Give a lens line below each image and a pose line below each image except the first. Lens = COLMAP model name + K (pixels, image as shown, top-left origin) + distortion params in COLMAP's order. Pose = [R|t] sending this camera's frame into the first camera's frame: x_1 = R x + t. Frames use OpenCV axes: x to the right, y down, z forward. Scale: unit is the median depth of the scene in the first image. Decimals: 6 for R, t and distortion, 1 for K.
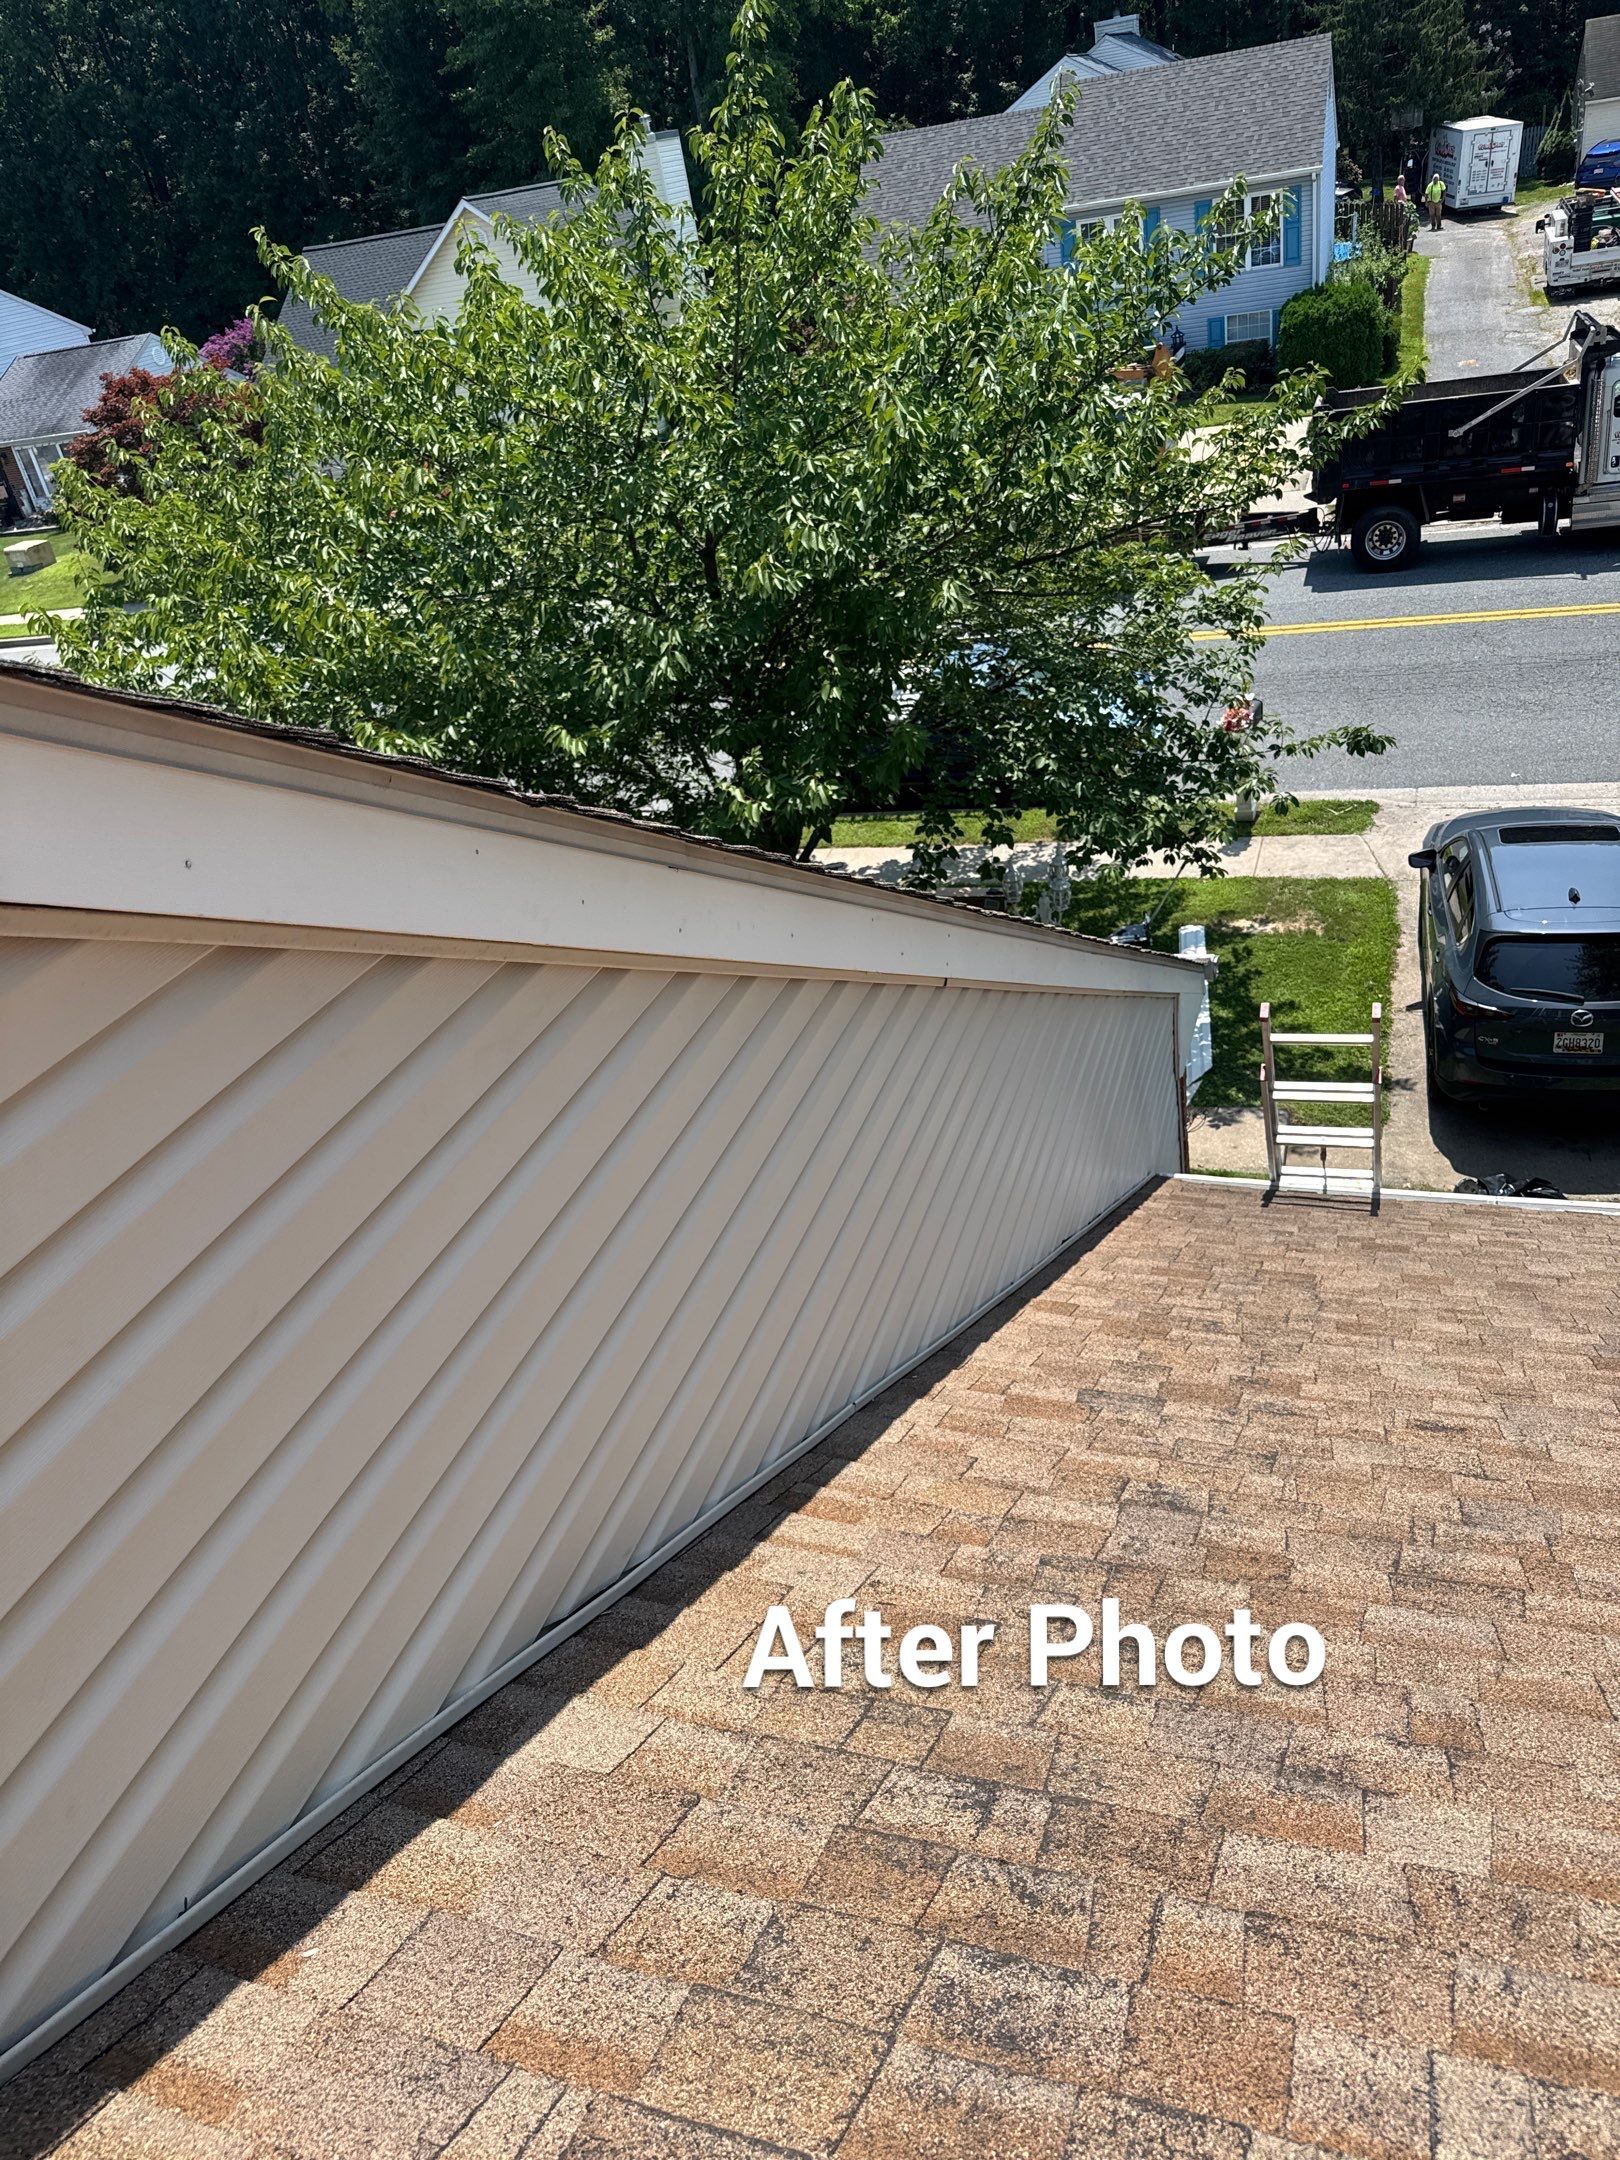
lens RADIAL K [[1527.8, 0, 782.4], [0, 1527.8, 1077.7], [0, 0, 1]] dist [0.027755, -0.028957]
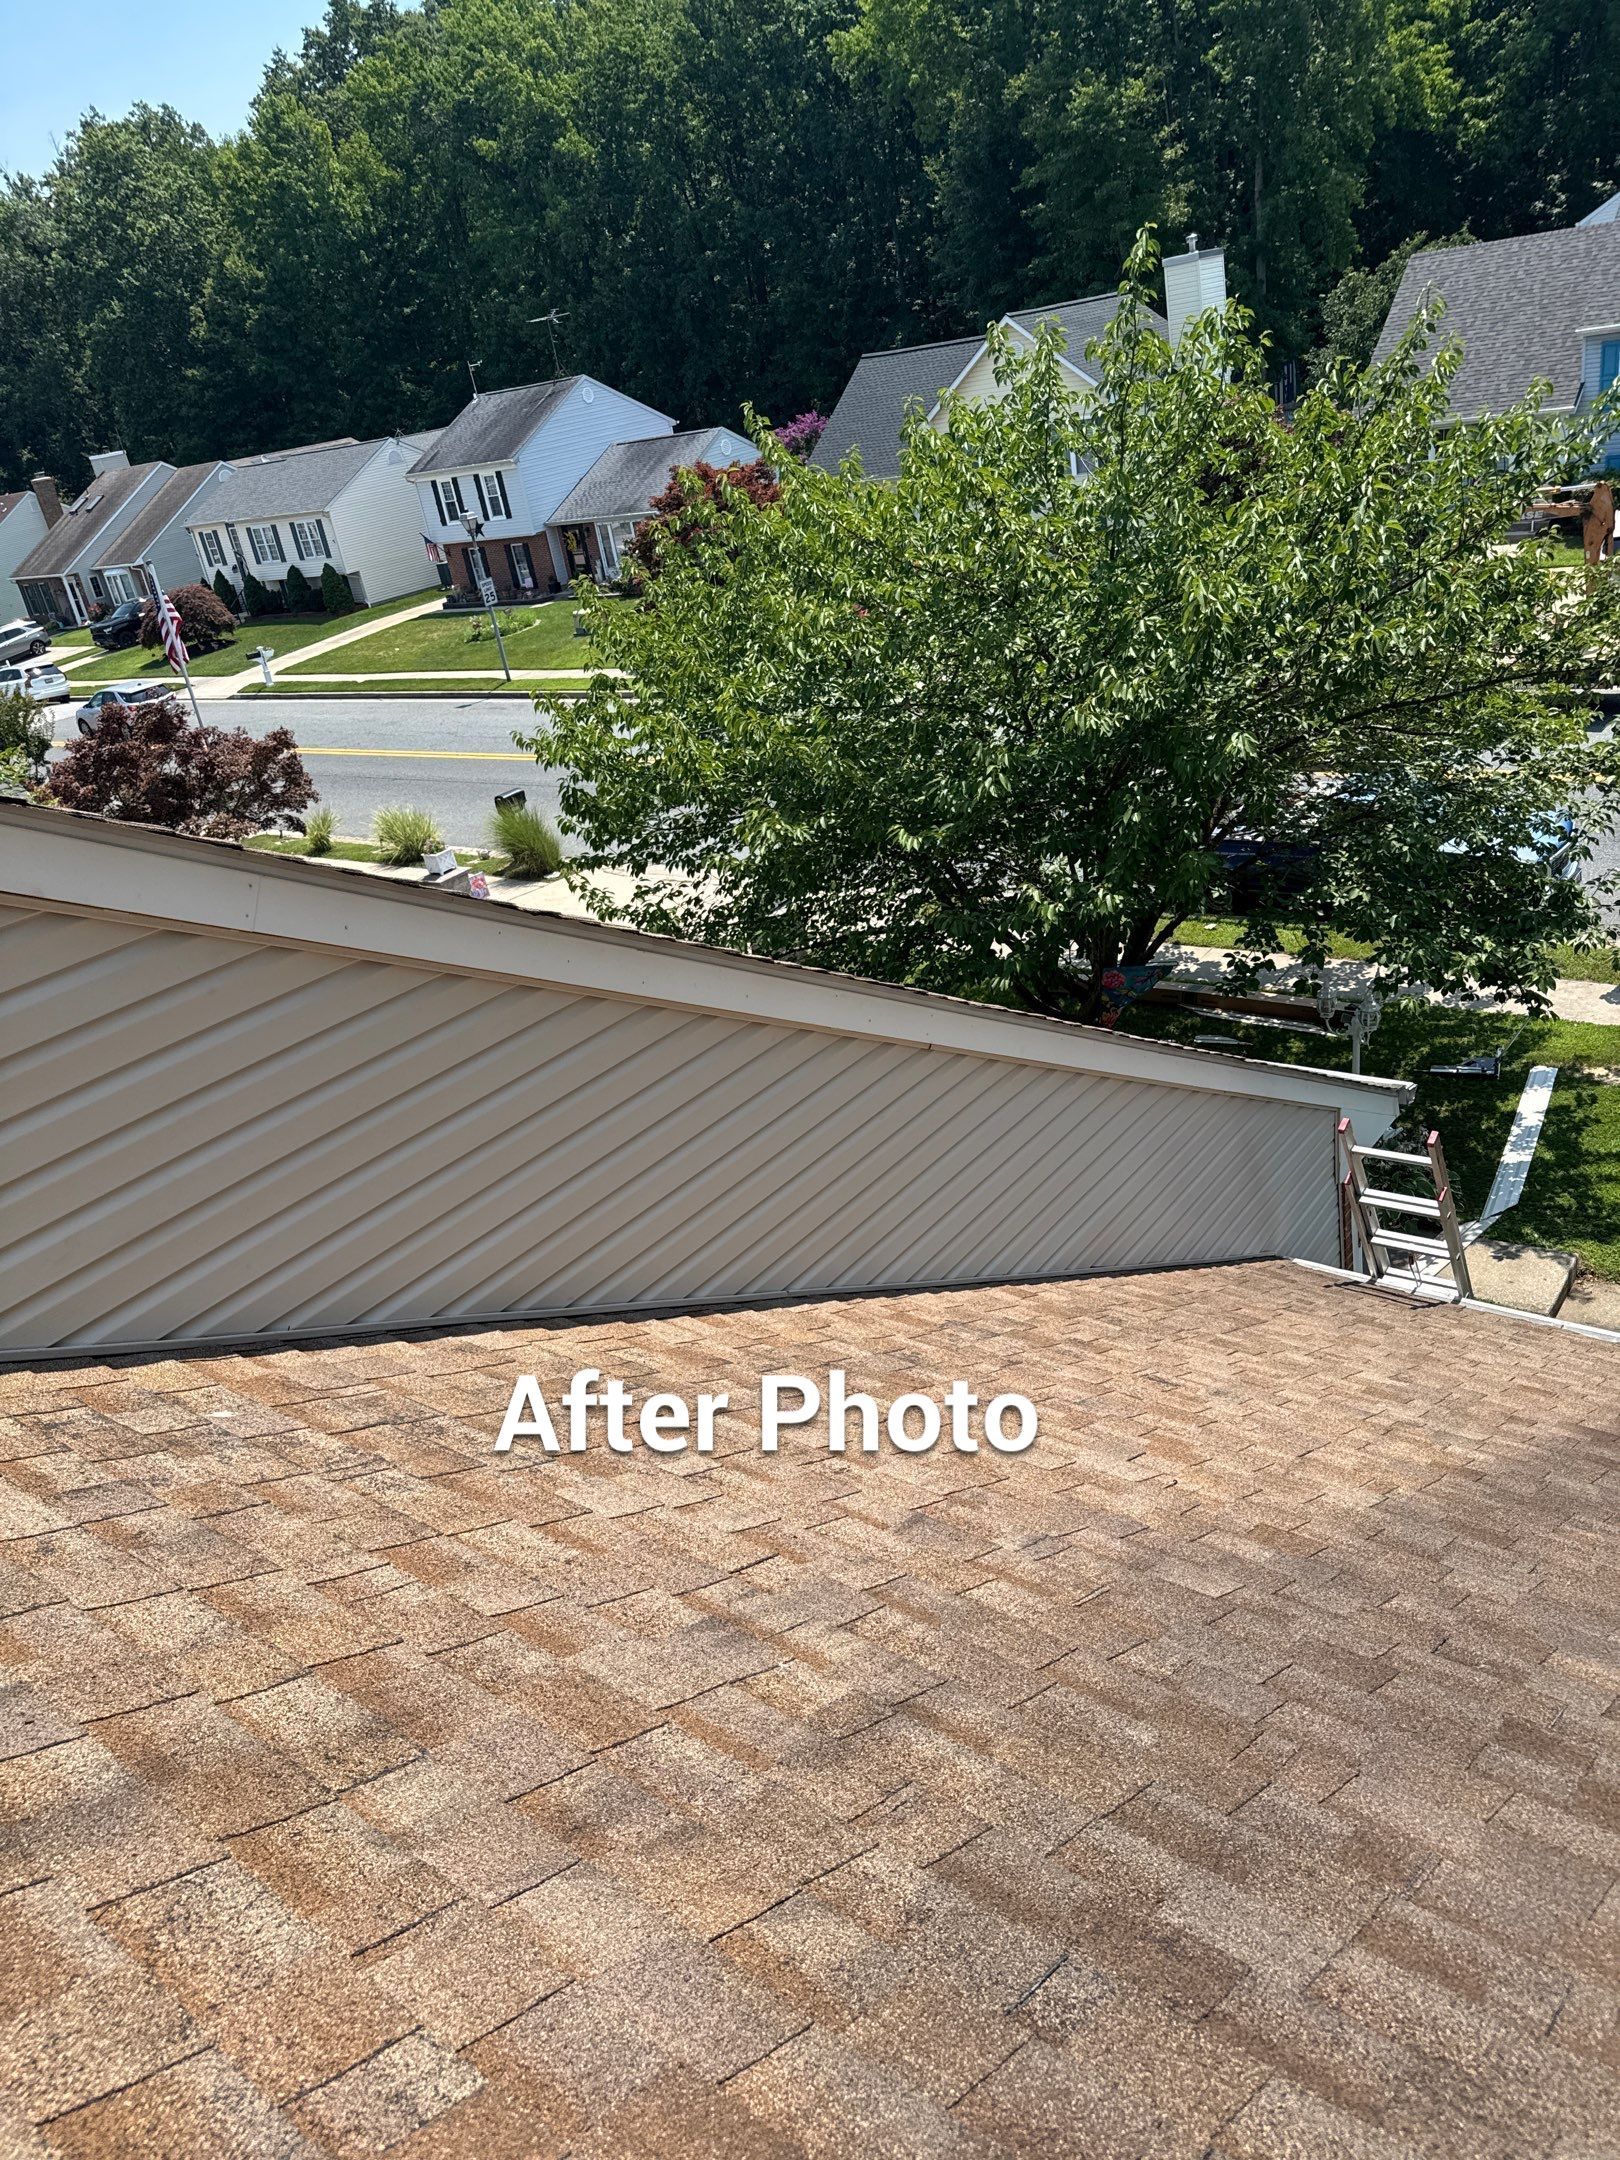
lens RADIAL K [[1527.8, 0, 802.1], [0, 1527.8, 1082.4], [0, 0, 1]] dist [0.027755, -0.028957]
pose [[0.949006, 0.139789, -0.282572, 0.093744], [-0.150958, 0.988376, -0.018033, 0.003318], [0.276766, 0.059770, 0.959077, -0.105275]]
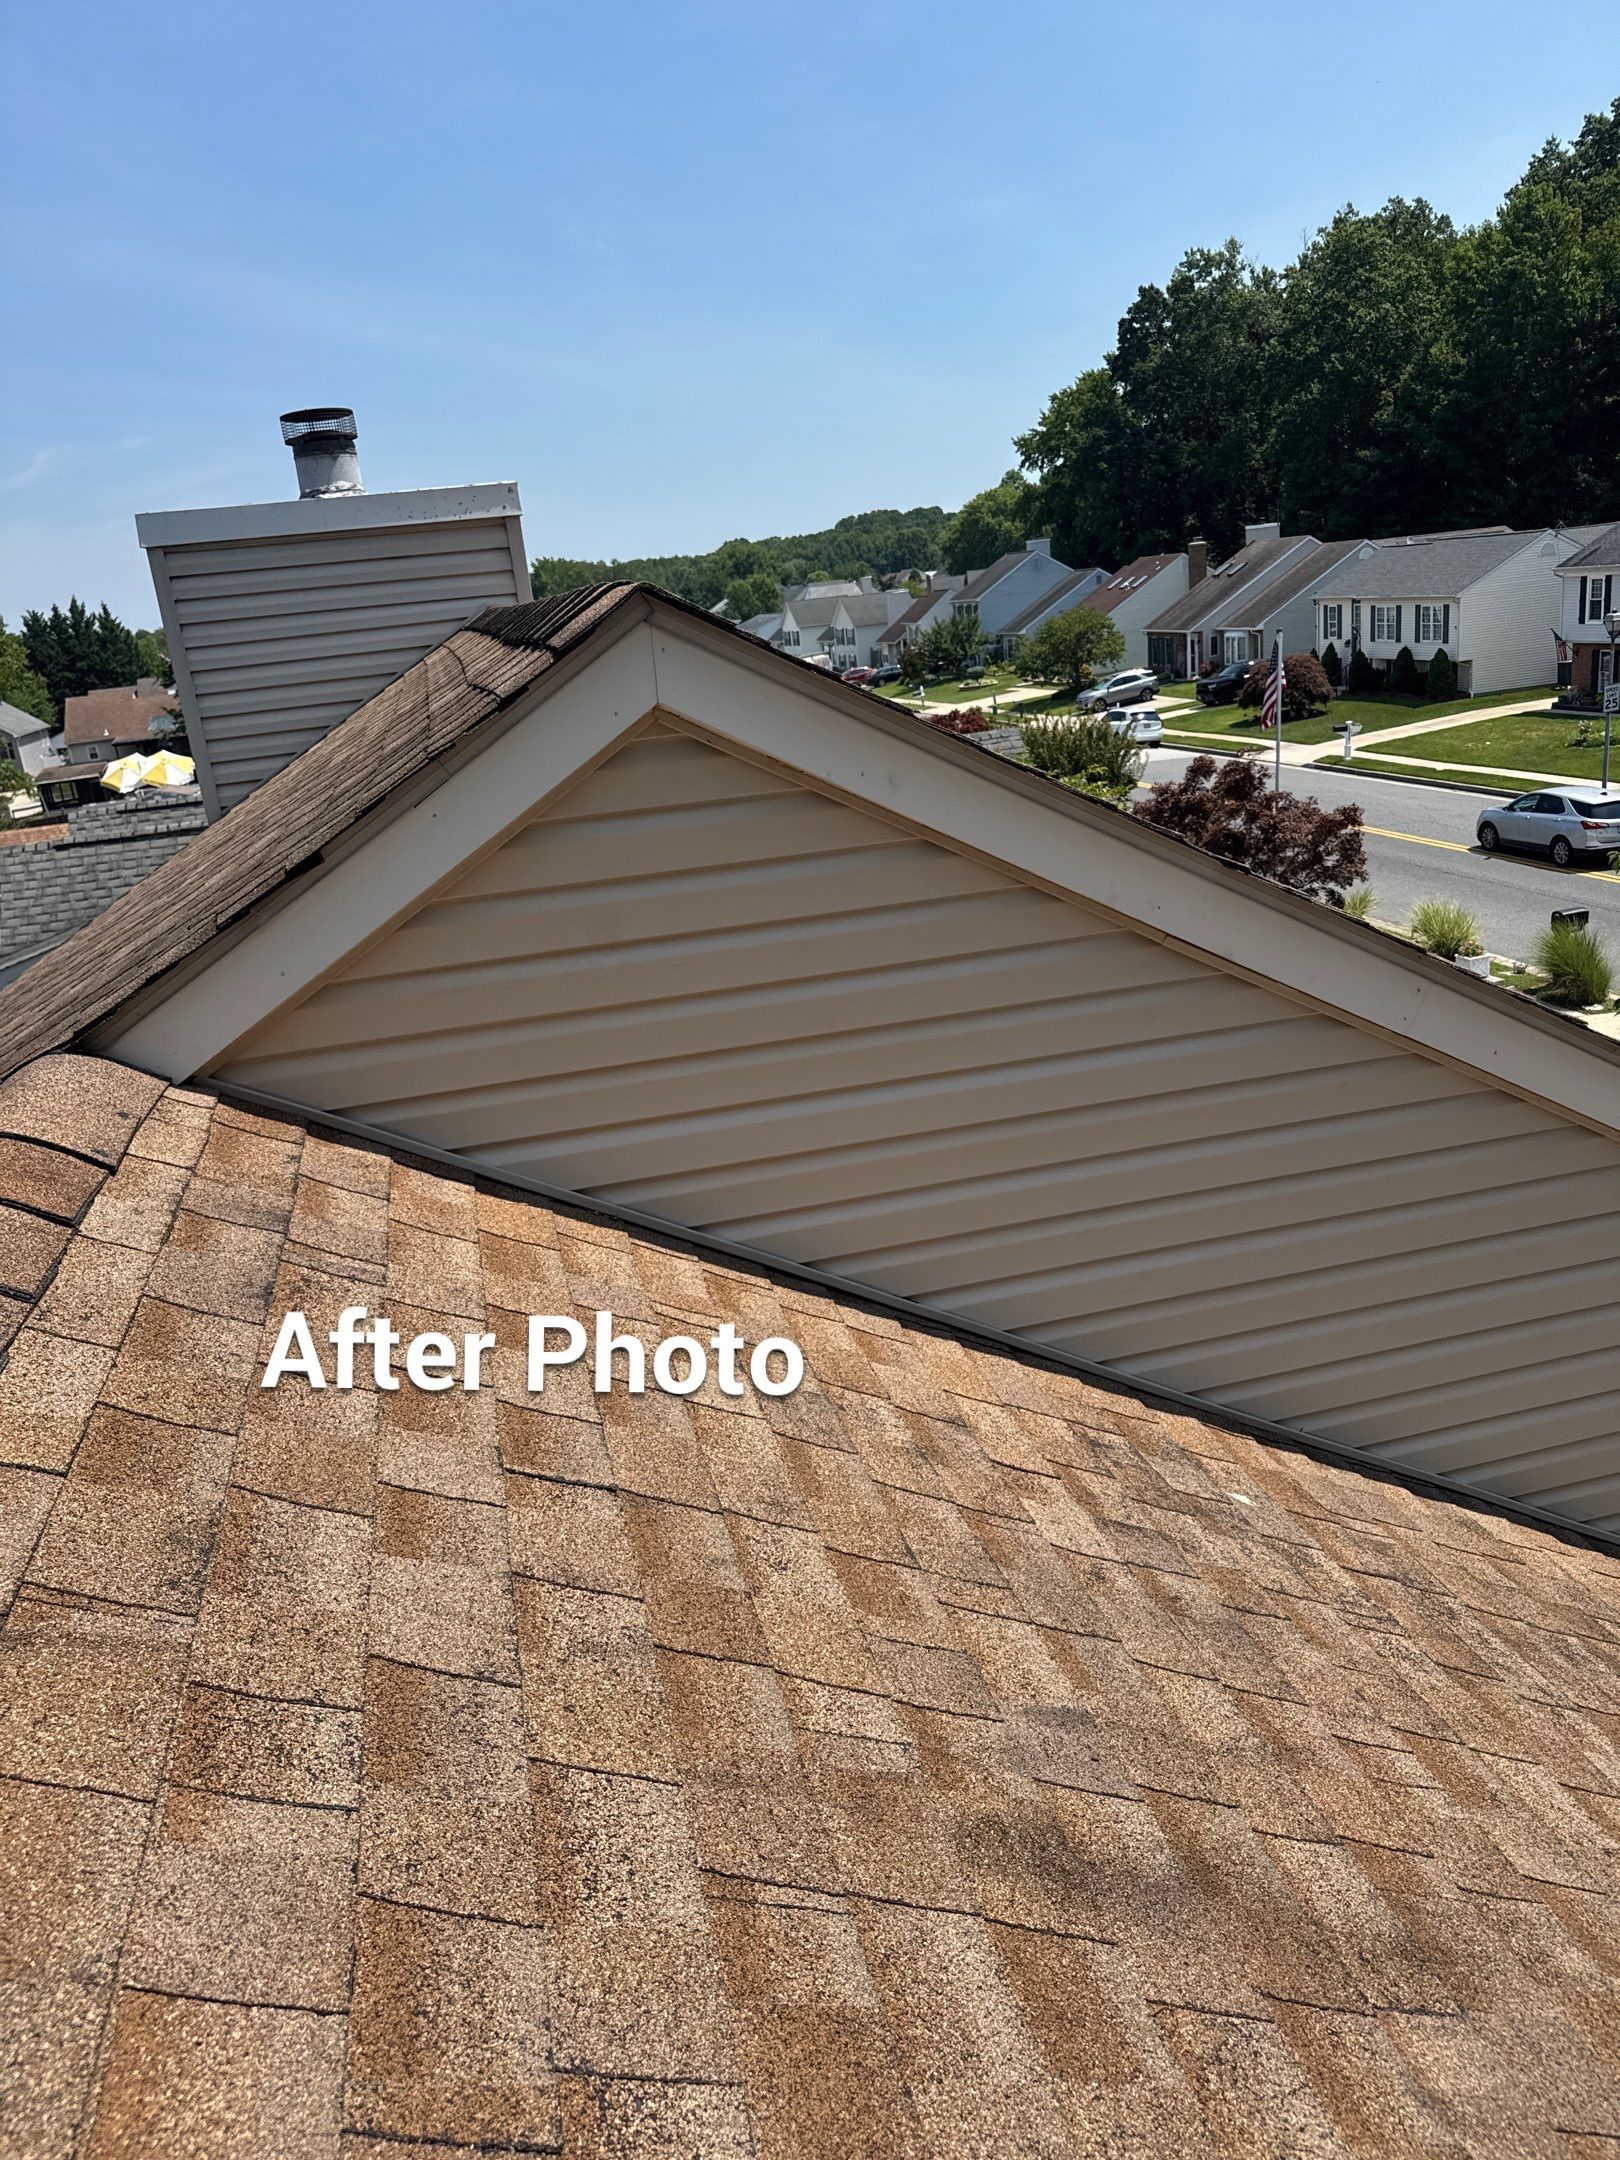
lens RADIAL K [[1527.8, 0, 810.3], [0, 1527.8, 1080.7], [0, 0, 1]] dist [0.027755, -0.028957]
pose [[0.550897, 0.356040, -0.754817, 0.072865], [-0.422820, 0.898838, 0.115381, 0.005800], [0.719539, 0.255589, 0.645708, -0.113171]]
